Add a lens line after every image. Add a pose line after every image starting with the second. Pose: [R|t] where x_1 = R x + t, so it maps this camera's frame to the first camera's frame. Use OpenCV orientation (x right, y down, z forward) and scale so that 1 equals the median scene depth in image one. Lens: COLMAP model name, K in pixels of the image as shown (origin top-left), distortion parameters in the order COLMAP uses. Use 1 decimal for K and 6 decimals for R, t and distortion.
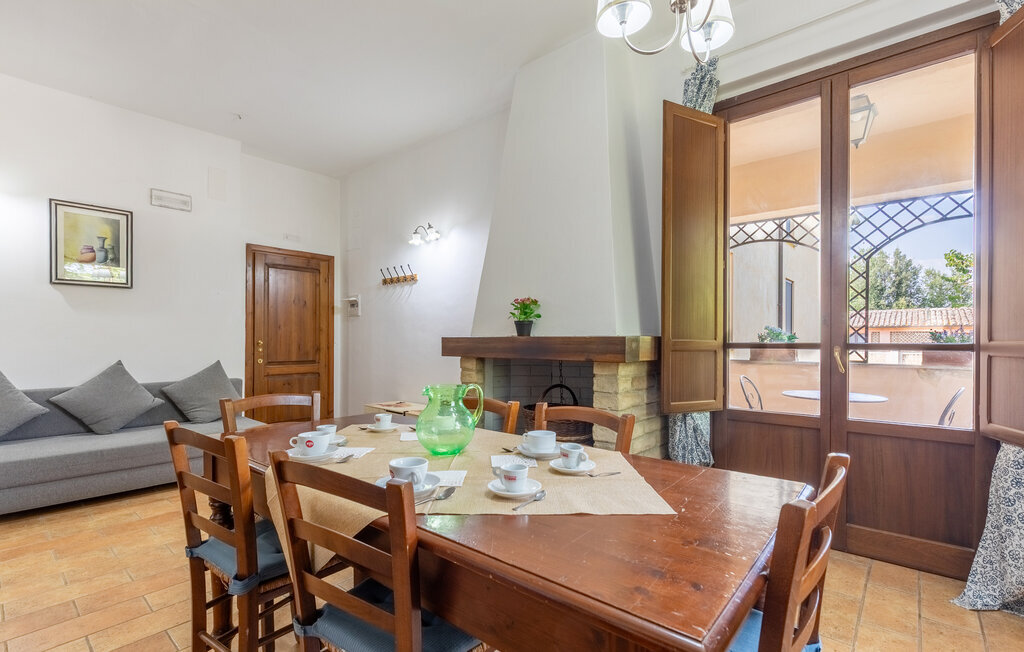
lens RADIAL K [[466.7, 0, 506.9], [0, 466.7, 333.3], [0, 0, 1]] dist [-0.002931, 0.000049]
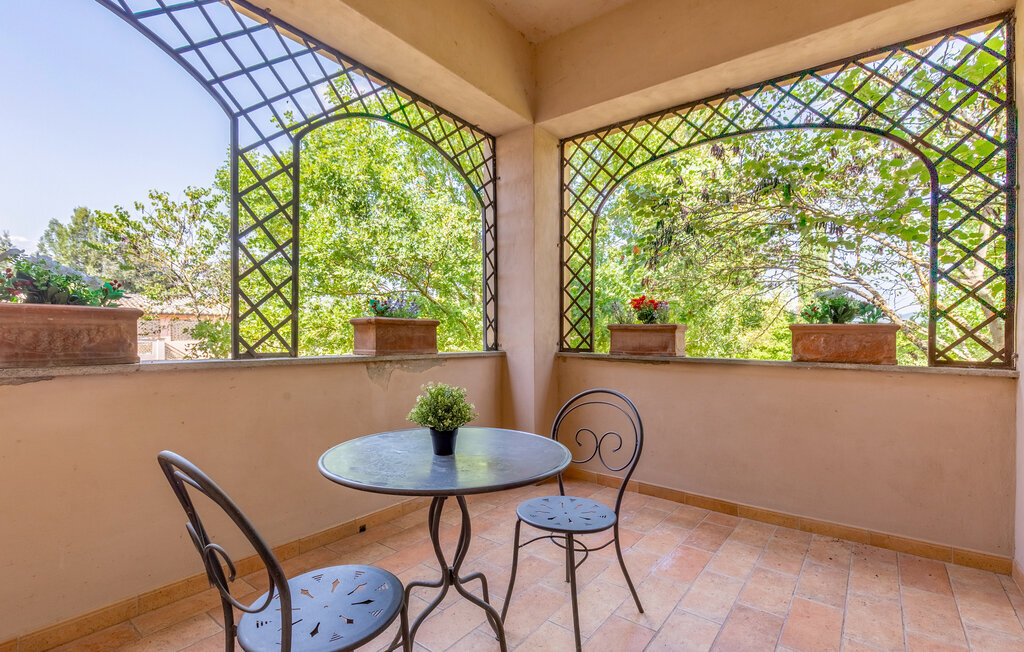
lens RADIAL K [[466.7, 0, 517.2], [0, 466.7, 346.3], [0, 0, 1]] dist [-0.002931, 0.000049]
pose [[-0.054151, -0.030506, 0.998067, 1.605232], [-0.023364, 0.999298, 0.029276, 0.180790], [-0.998259, -0.021733, -0.054826, 4.536925]]
